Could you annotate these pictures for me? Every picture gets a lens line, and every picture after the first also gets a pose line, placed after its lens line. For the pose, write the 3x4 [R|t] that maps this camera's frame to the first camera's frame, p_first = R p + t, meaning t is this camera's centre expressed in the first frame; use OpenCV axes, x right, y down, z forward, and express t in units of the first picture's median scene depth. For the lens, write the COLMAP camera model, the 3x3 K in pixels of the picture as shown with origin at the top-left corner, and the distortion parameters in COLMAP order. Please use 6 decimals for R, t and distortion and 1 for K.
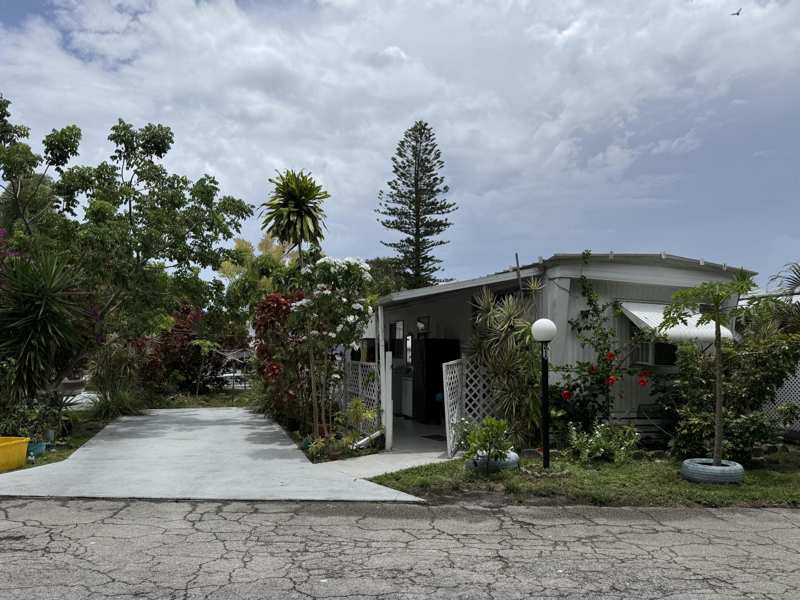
lens RADIAL K [[602.2, 0, 402.8], [0, 602.2, 301.6], [0, 0, 1]] dist [0.031236, -0.026030]
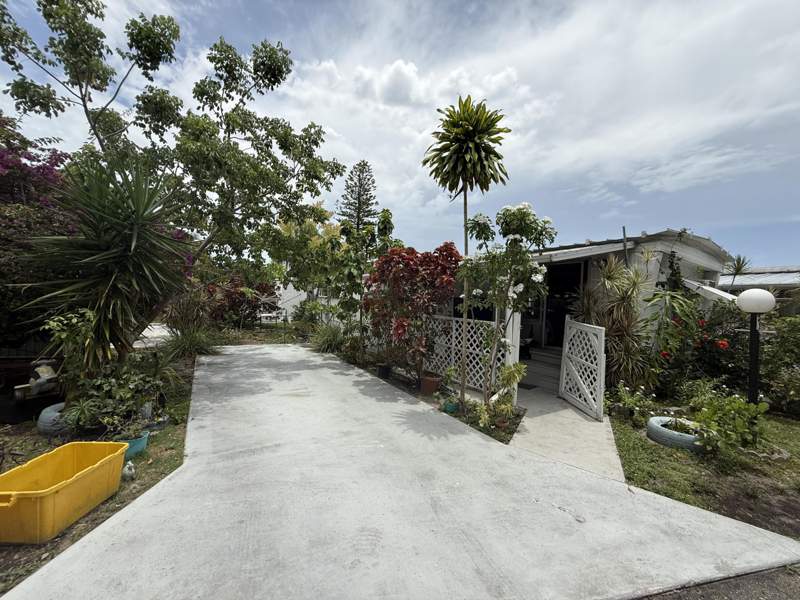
lens RADIAL K [[321.5, 0, 397.3], [0, 321.5, 296.9], [0, 0, 1]] dist [0.000707, 0.000318]
pose [[0.973859, 0.040765, 0.223465, -0.266082], [-0.058322, 0.995659, 0.072534, 0.023110], [-0.219538, -0.083671, 0.972009, 0.395674]]
